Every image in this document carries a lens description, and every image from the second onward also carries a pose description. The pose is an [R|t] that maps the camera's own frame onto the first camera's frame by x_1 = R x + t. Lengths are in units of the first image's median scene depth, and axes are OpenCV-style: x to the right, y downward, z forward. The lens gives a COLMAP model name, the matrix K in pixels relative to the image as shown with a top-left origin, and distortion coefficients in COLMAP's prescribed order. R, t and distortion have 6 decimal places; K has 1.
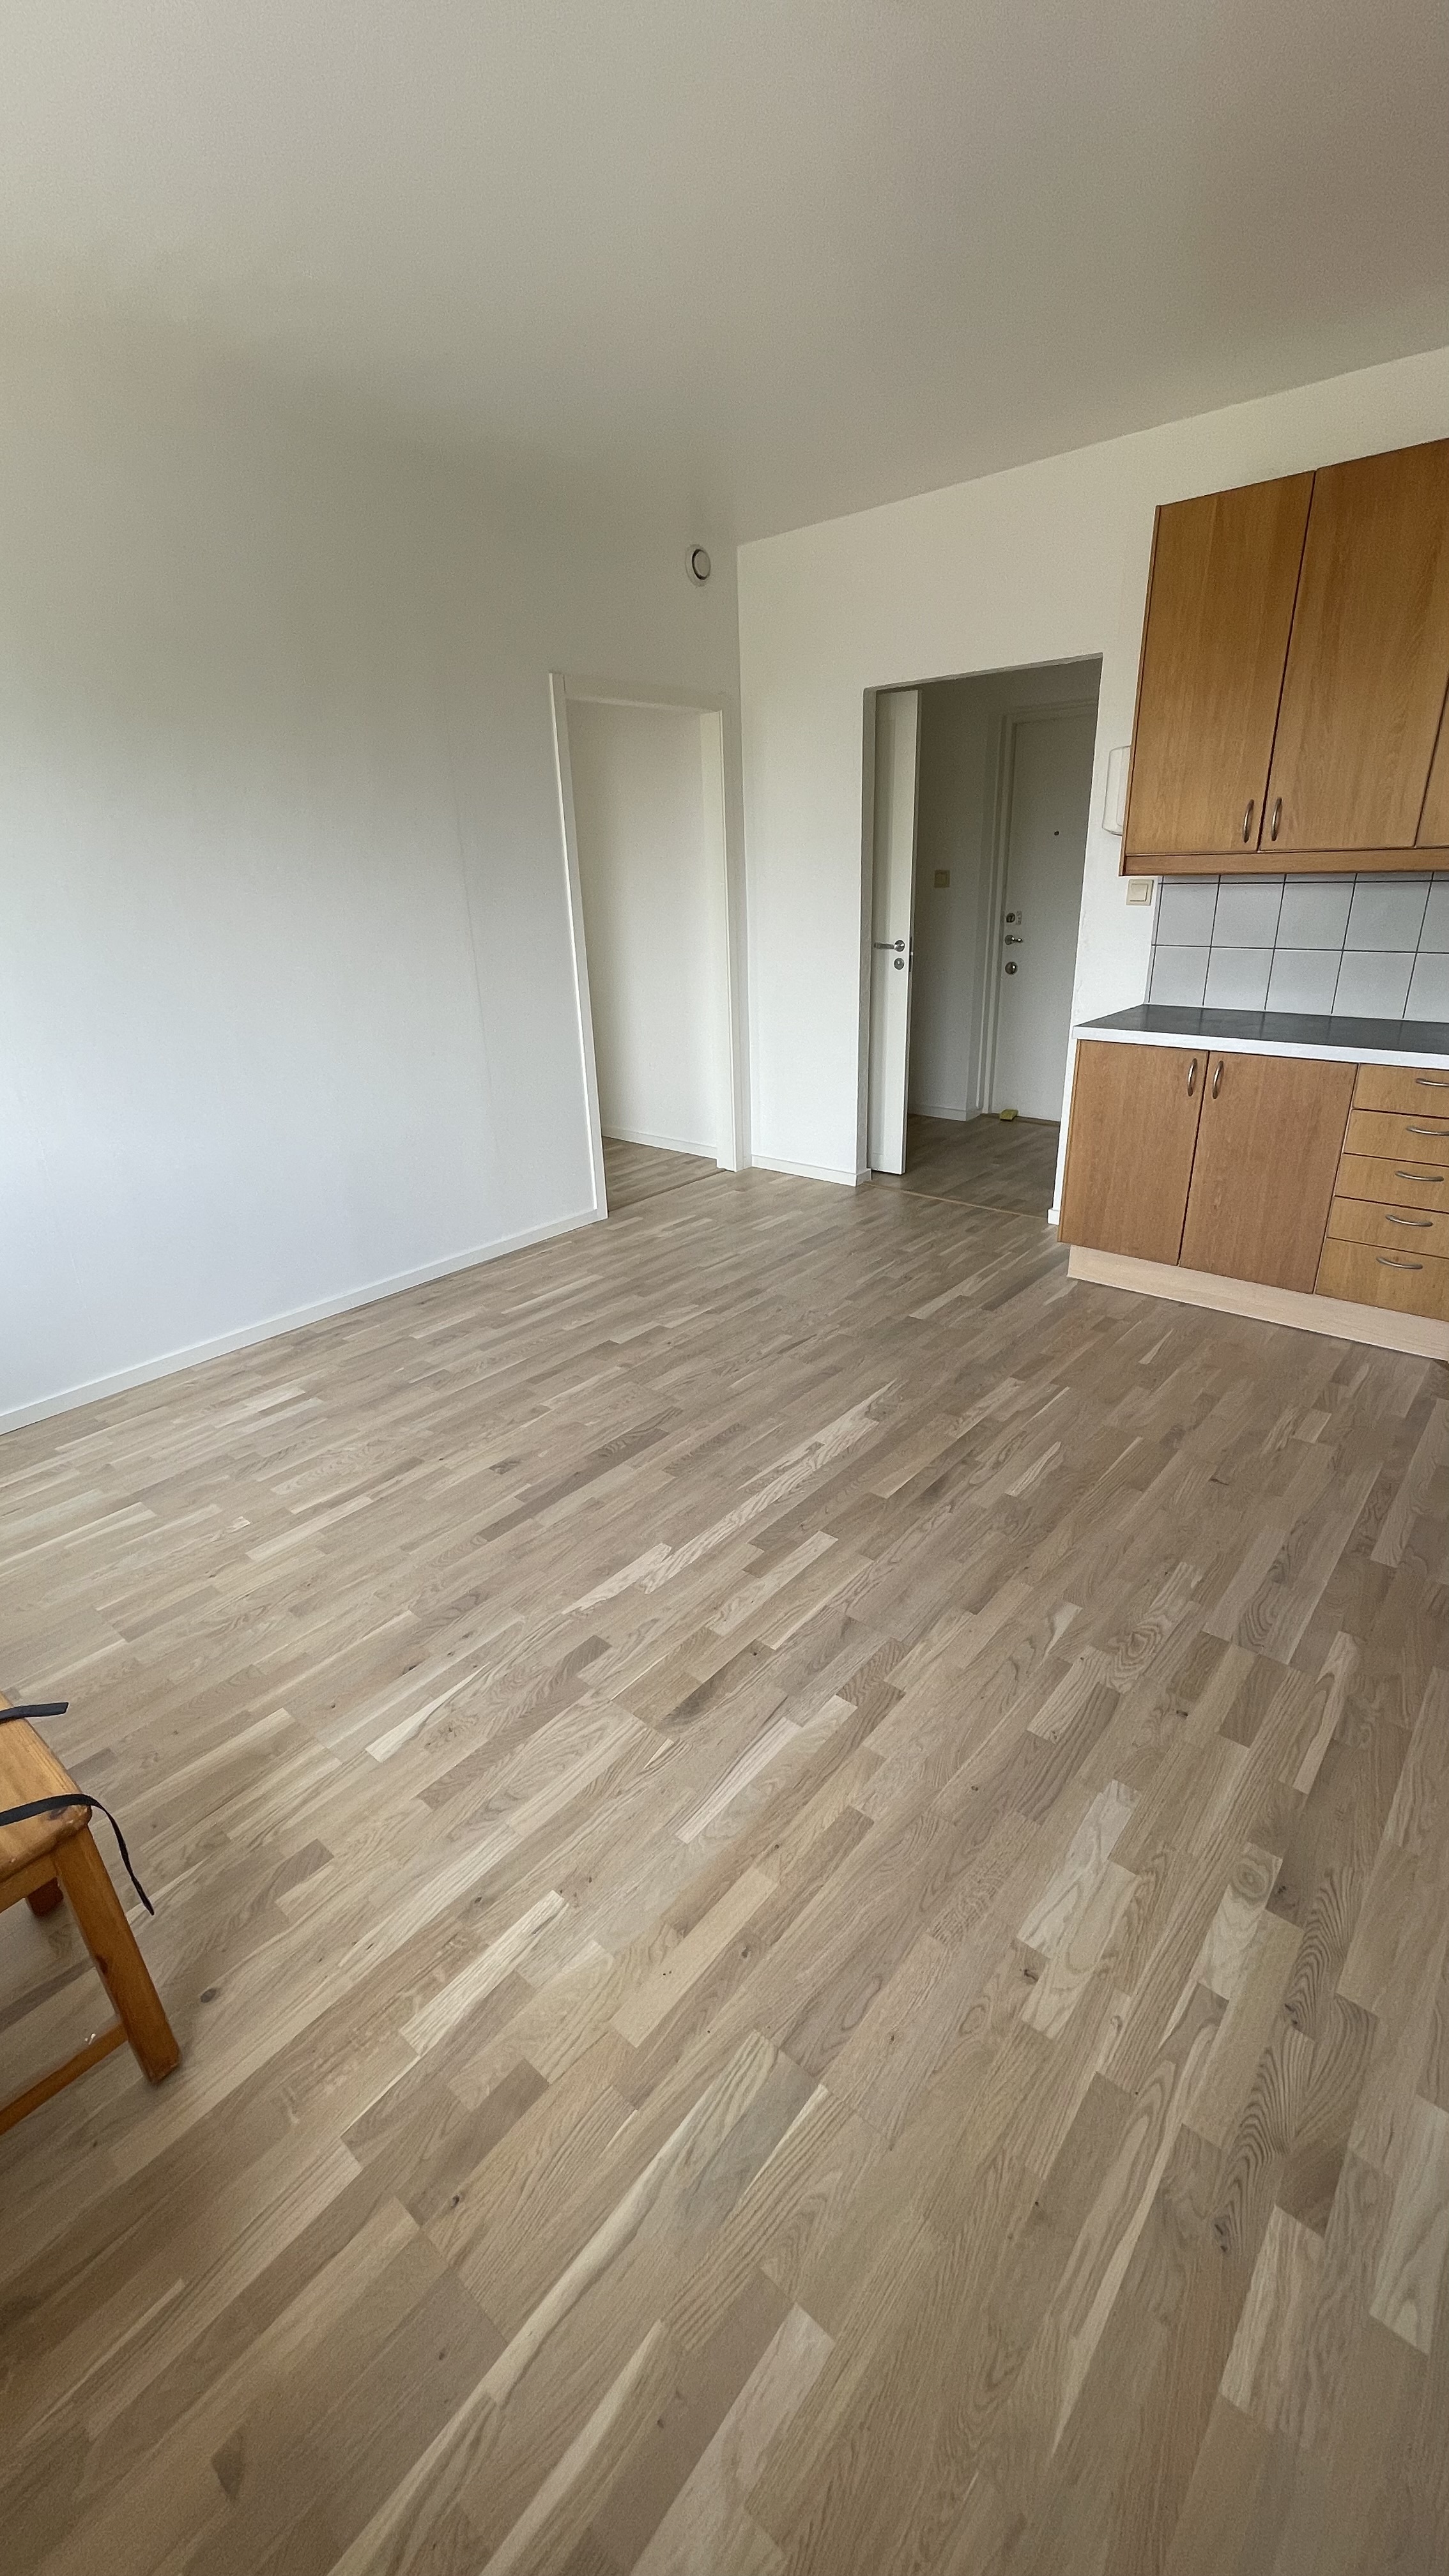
lens RADIAL K [[1023.7, 0, 720.0], [0, 1023.7, 1281.6], [0, 0, 1]] dist [-0.000048, 0.000029]
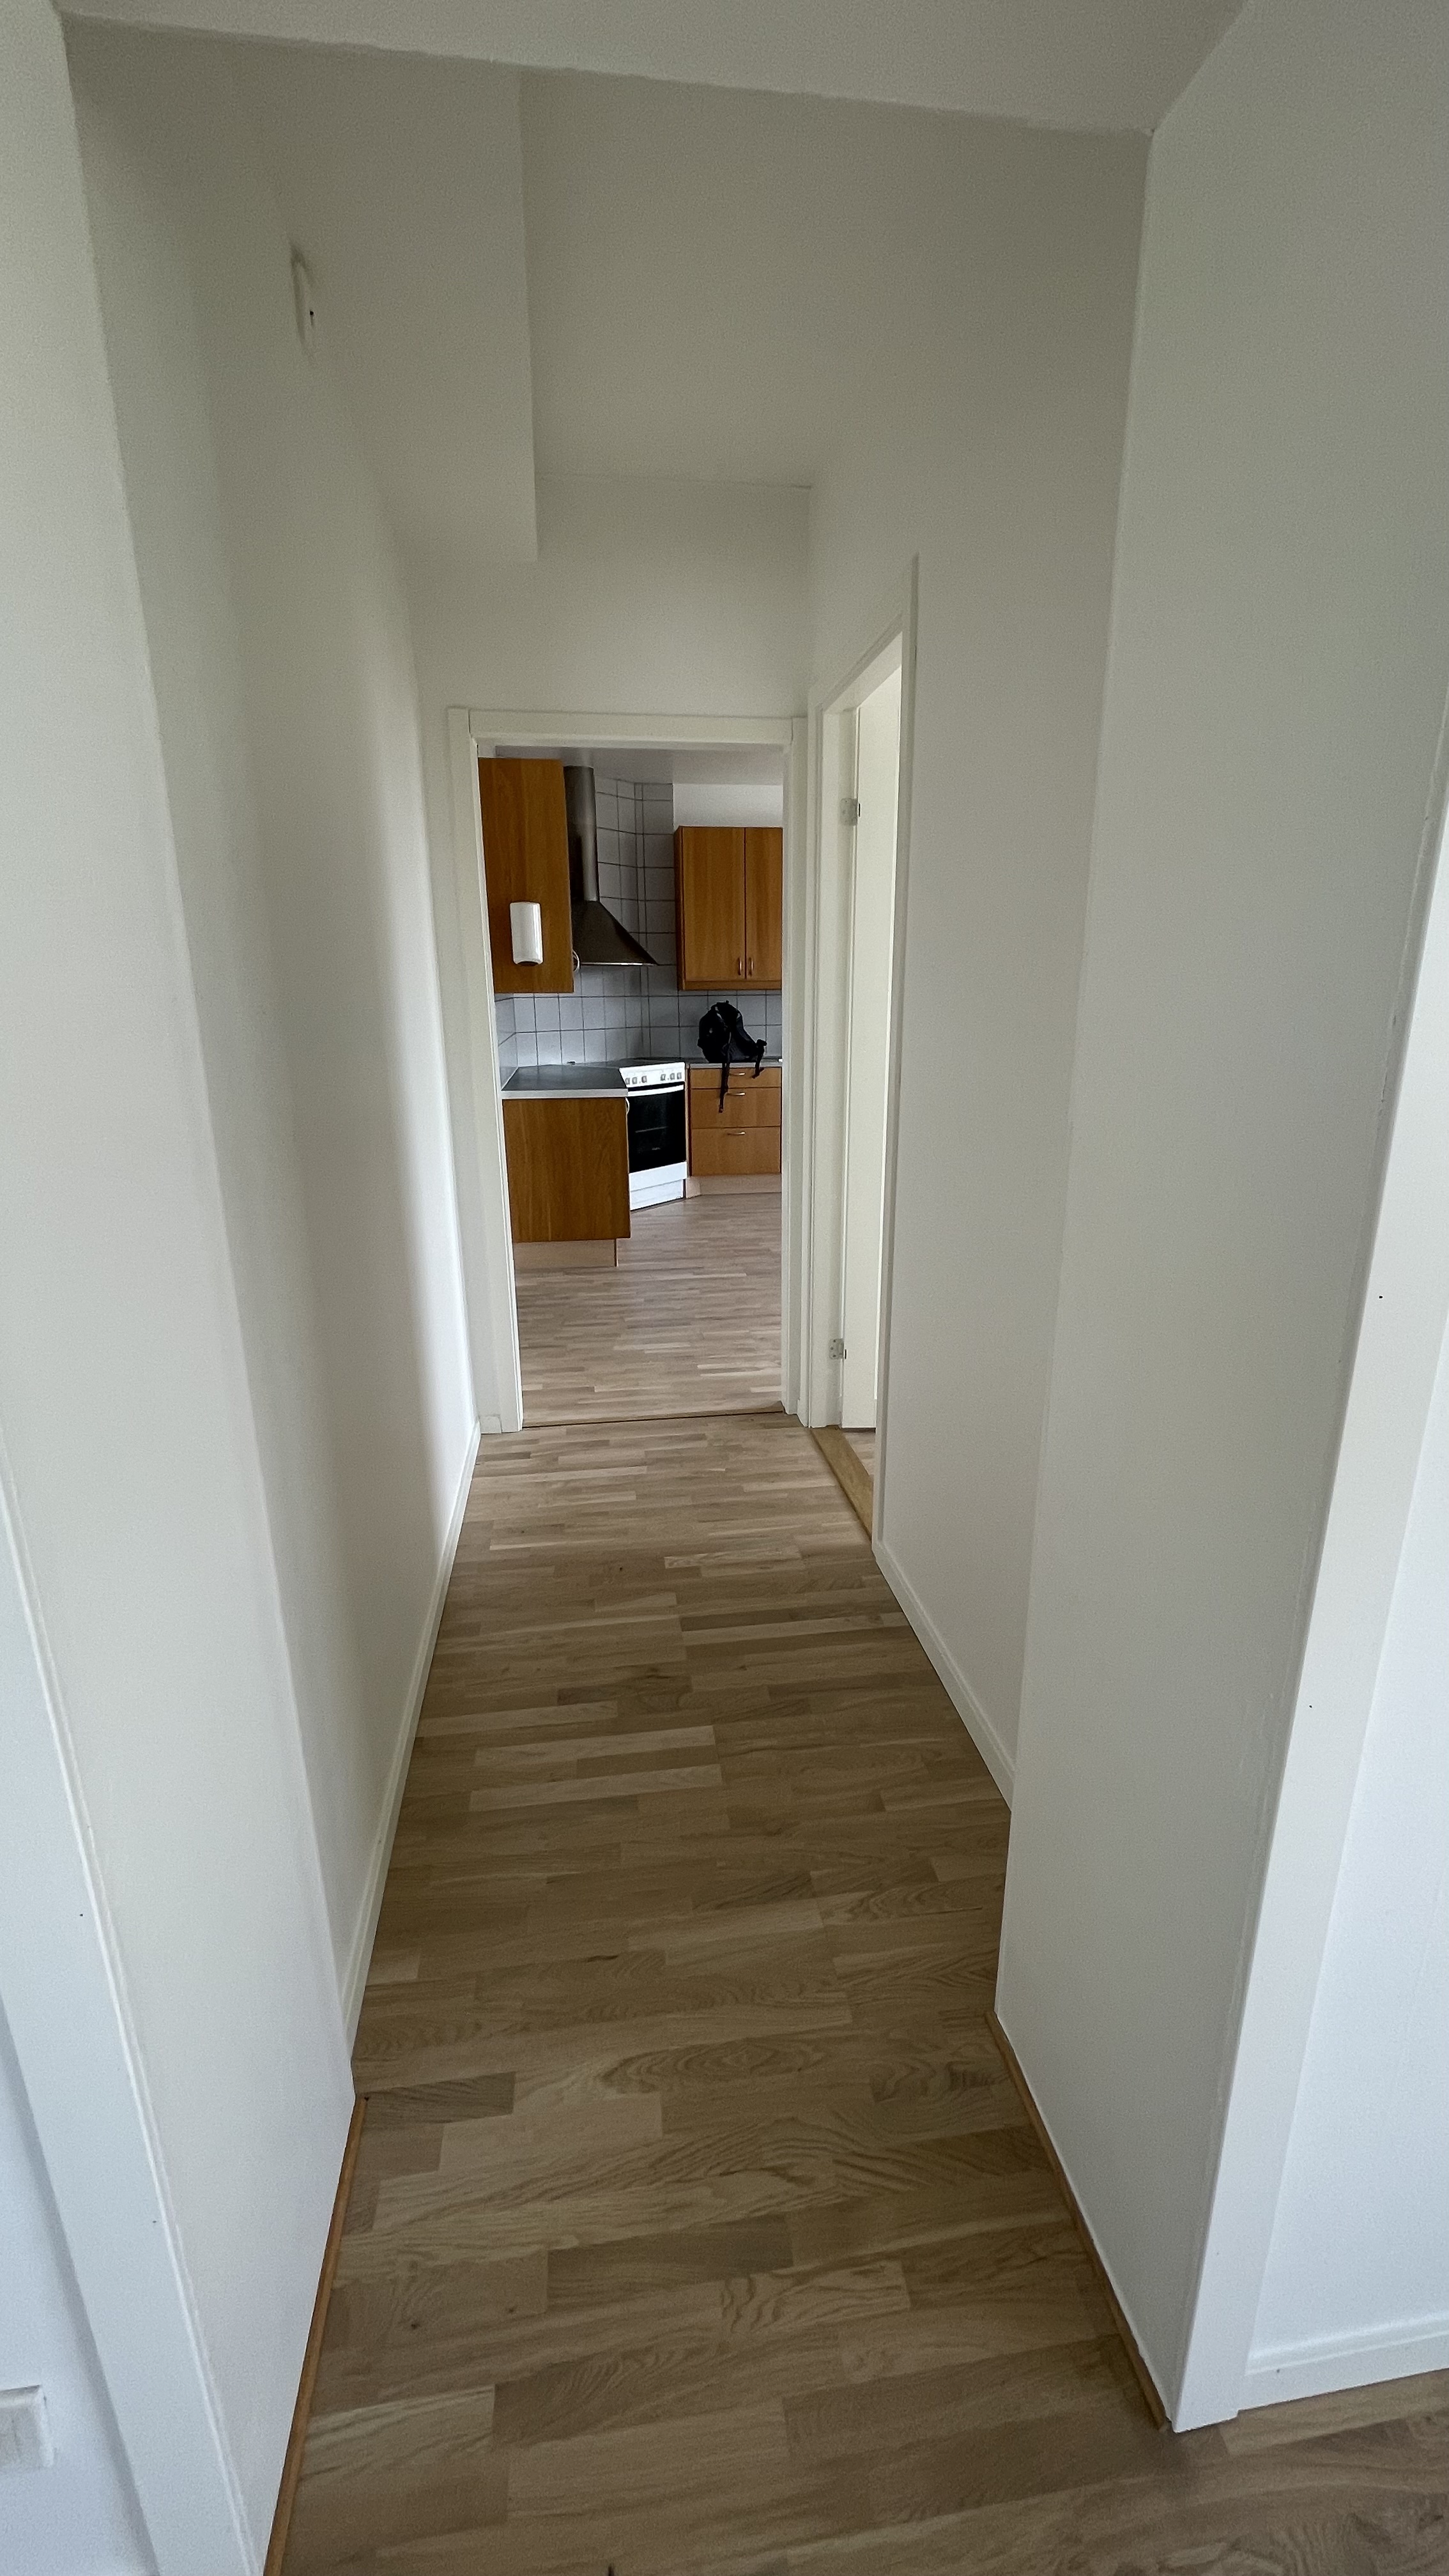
lens RADIAL K [[1053.8, 0, 729.6], [0, 1053.8, 1298.1], [0, 0, 1]] dist [-0.002004, 0.005190]
pose [[-0.753672, -0.151801, 0.639481, -0.875364], [0.276455, 0.809488, 0.517978, -0.832396], [-0.596281, 0.567173, -0.568123, 2.154849]]
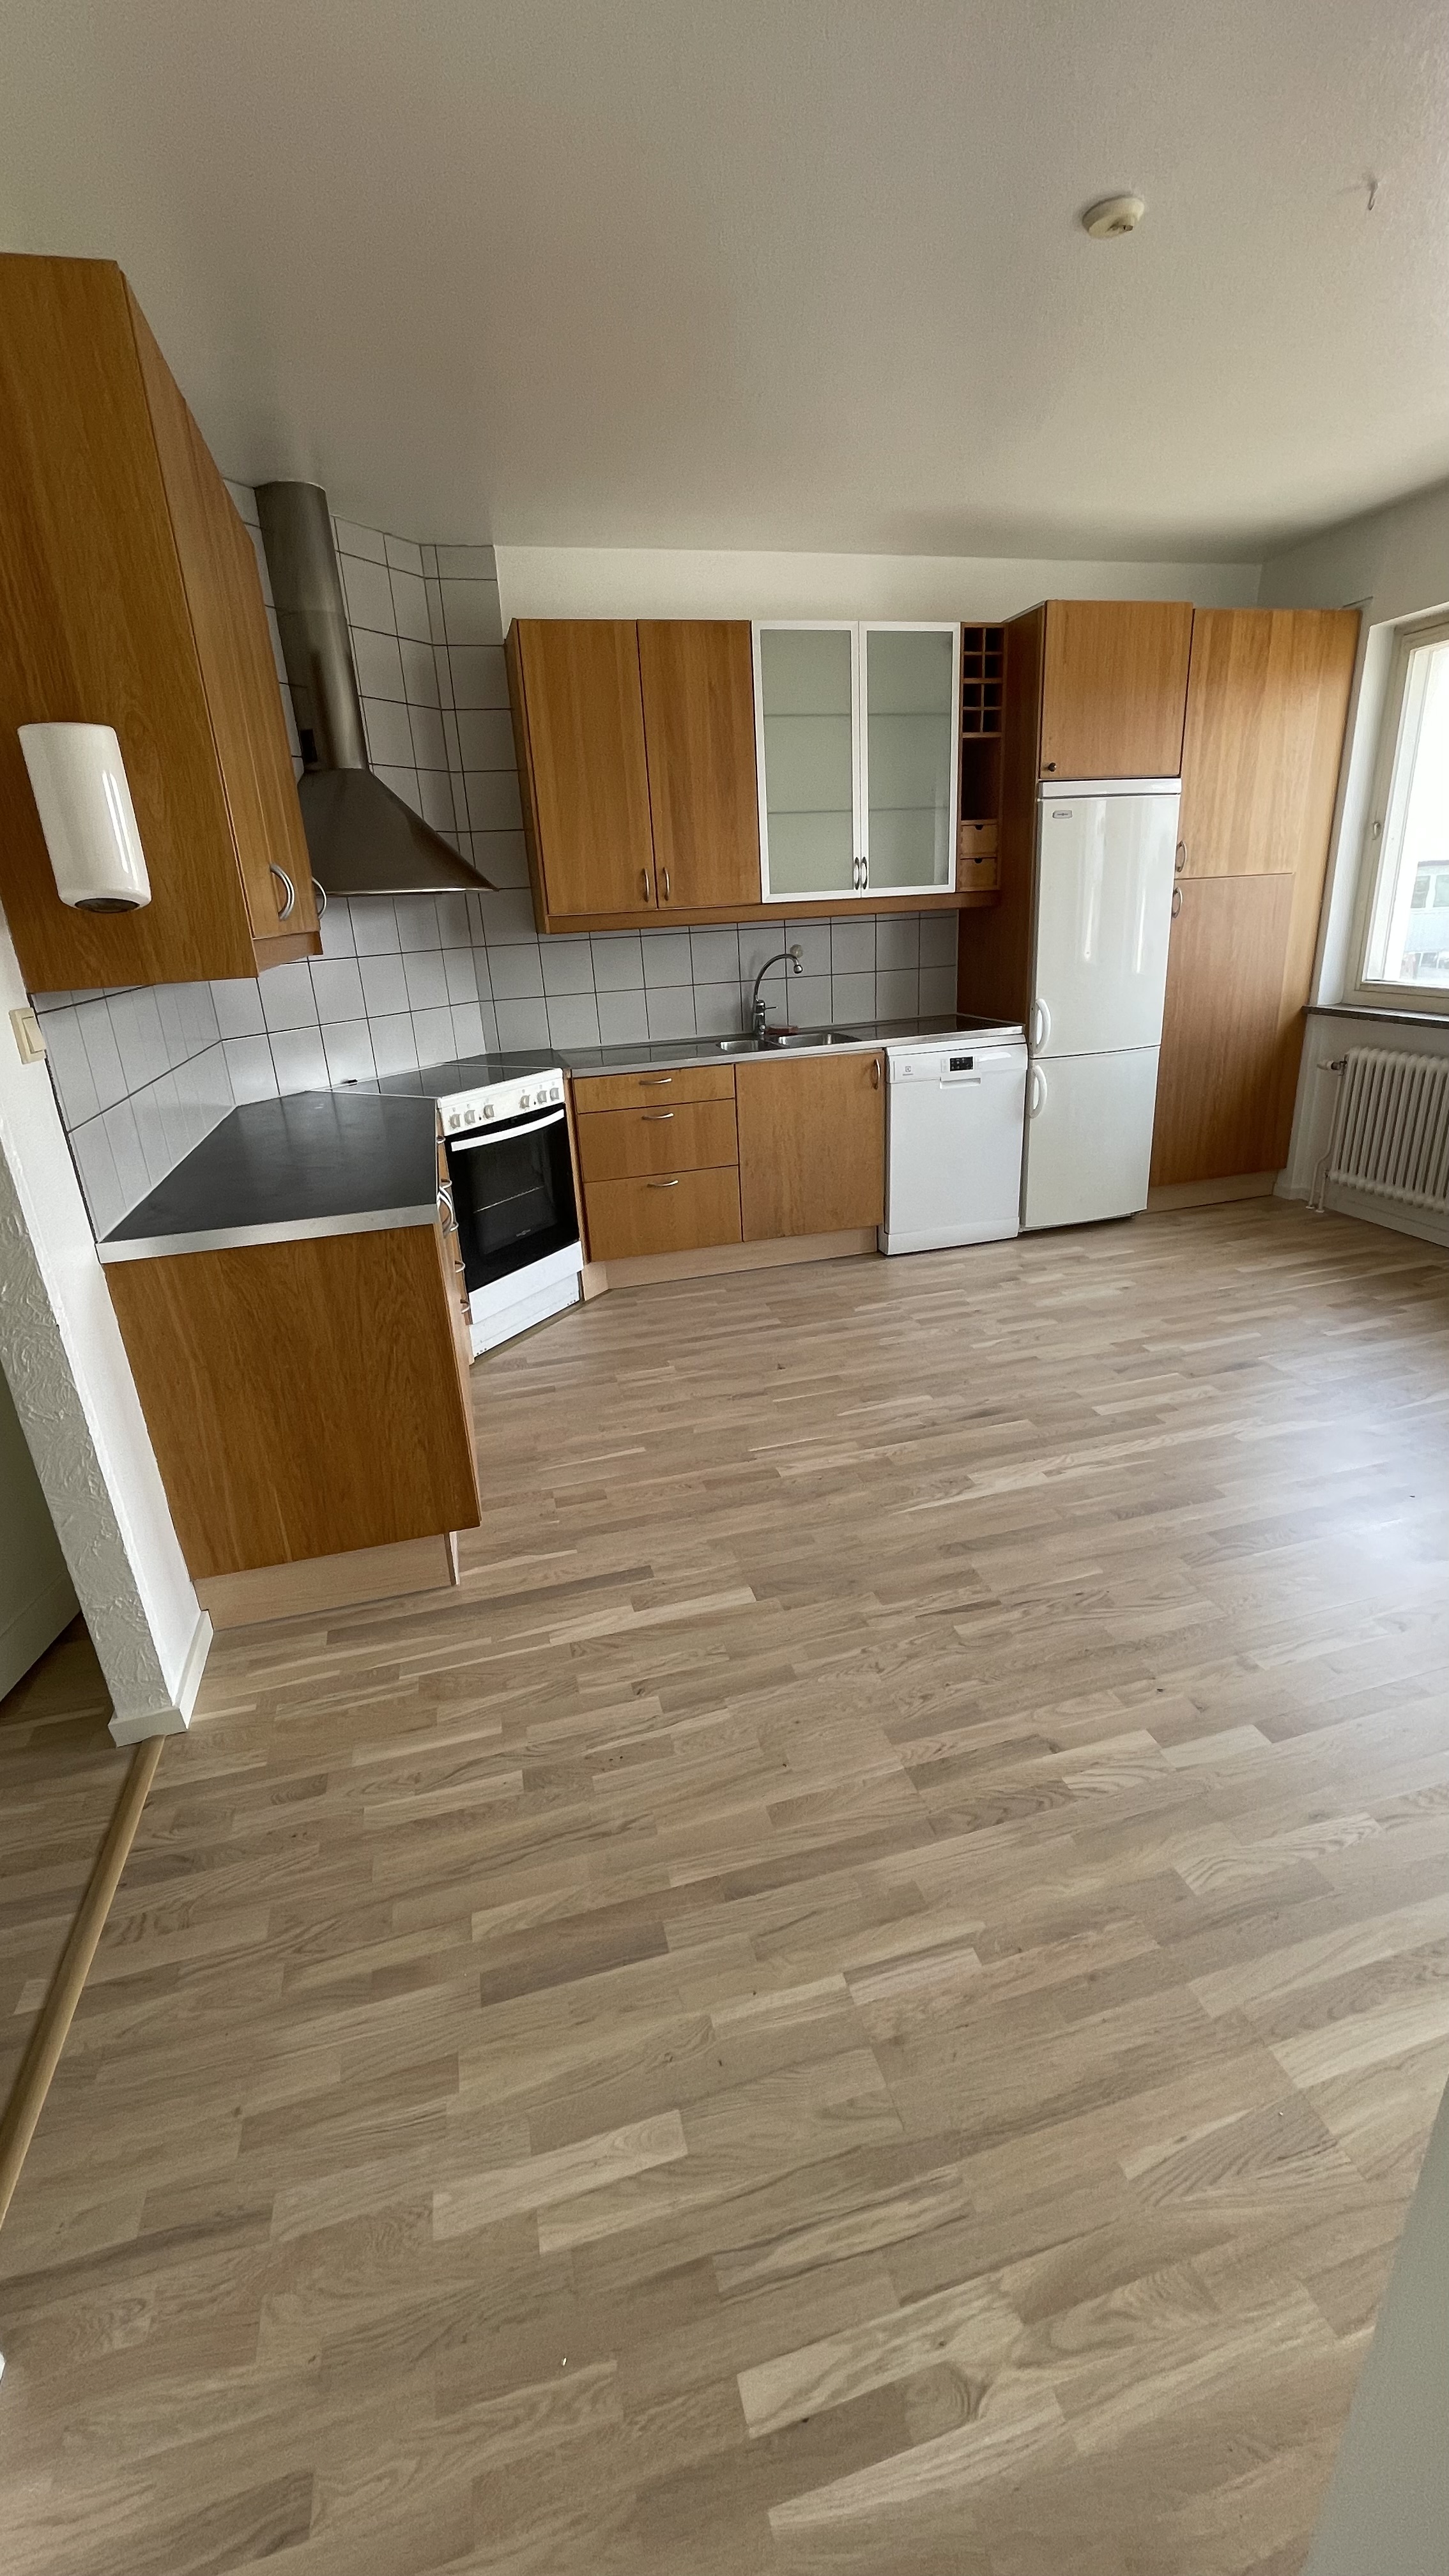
lens RADIAL K [[1041.6, 0, 724.5], [0, 1041.6, 1288.0], [0, 0, 1]] dist [0.001183, 0.000367]
pose [[-0.825518, -0.125272, 0.550297, -0.155697], [0.284010, 0.750386, 0.596874, -0.585036], [-0.487707, 0.649020, -0.583879, 1.441117]]
